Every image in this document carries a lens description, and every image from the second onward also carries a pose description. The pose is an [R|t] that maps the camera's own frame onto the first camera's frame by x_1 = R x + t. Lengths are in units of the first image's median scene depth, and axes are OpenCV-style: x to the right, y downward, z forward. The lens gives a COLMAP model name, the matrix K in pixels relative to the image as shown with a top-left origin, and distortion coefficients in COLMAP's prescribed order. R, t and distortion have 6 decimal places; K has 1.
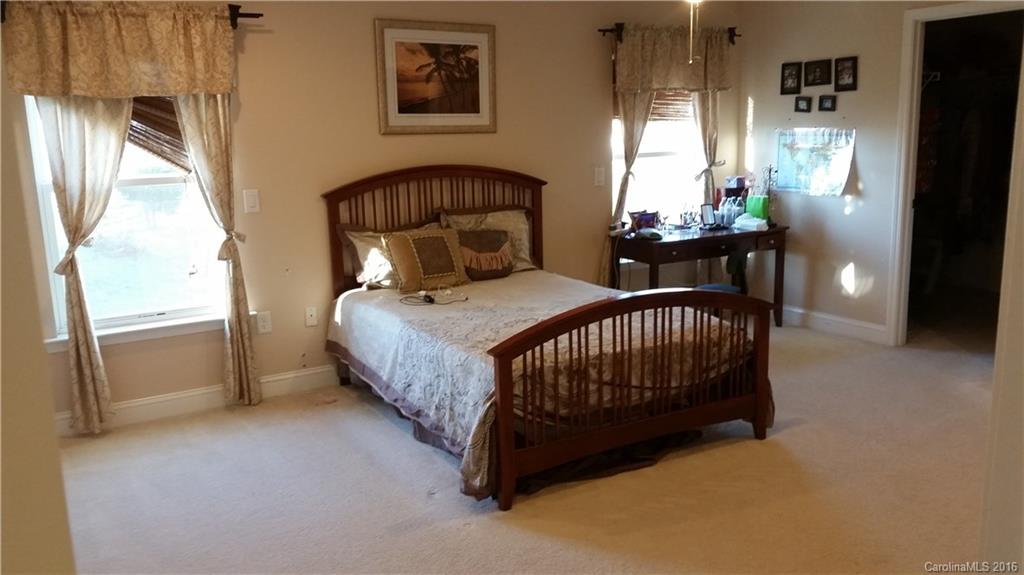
lens RADIAL K [[830.3, 0, 512.0], [0, 830.3, 287.5], [0, 0, 1]] dist [0.157717, -0.337382]
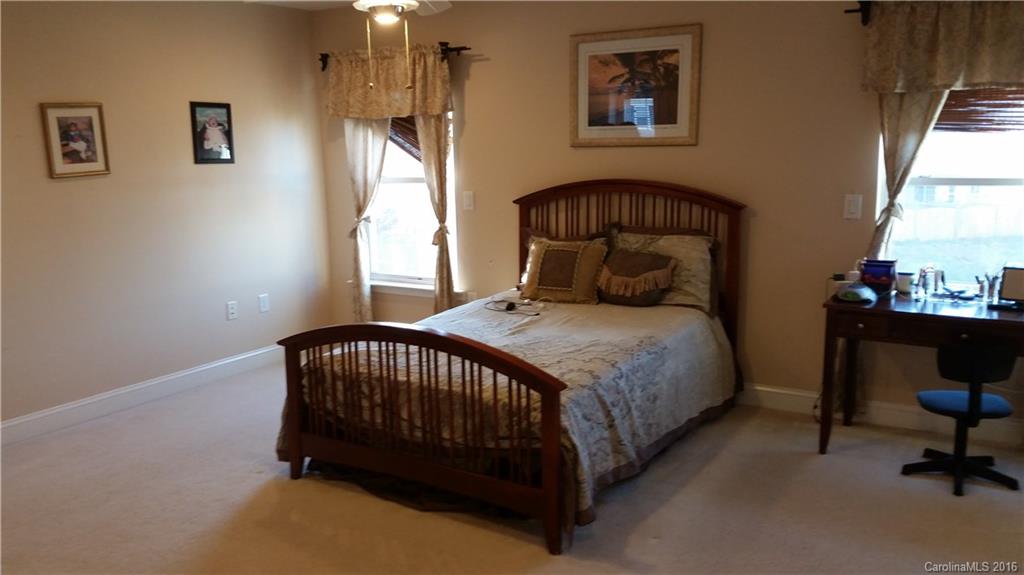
lens RADIAL K [[830.3, 0, 512.0], [0, 830.3, 287.5], [0, 0, 1]] dist [0.157717, -0.337382]
pose [[0.456284, 0.171883, -0.873076, 0.738831], [-0.159325, 0.981092, 0.109882, -0.113837], [0.875454, 0.088965, 0.475042, 0.460448]]
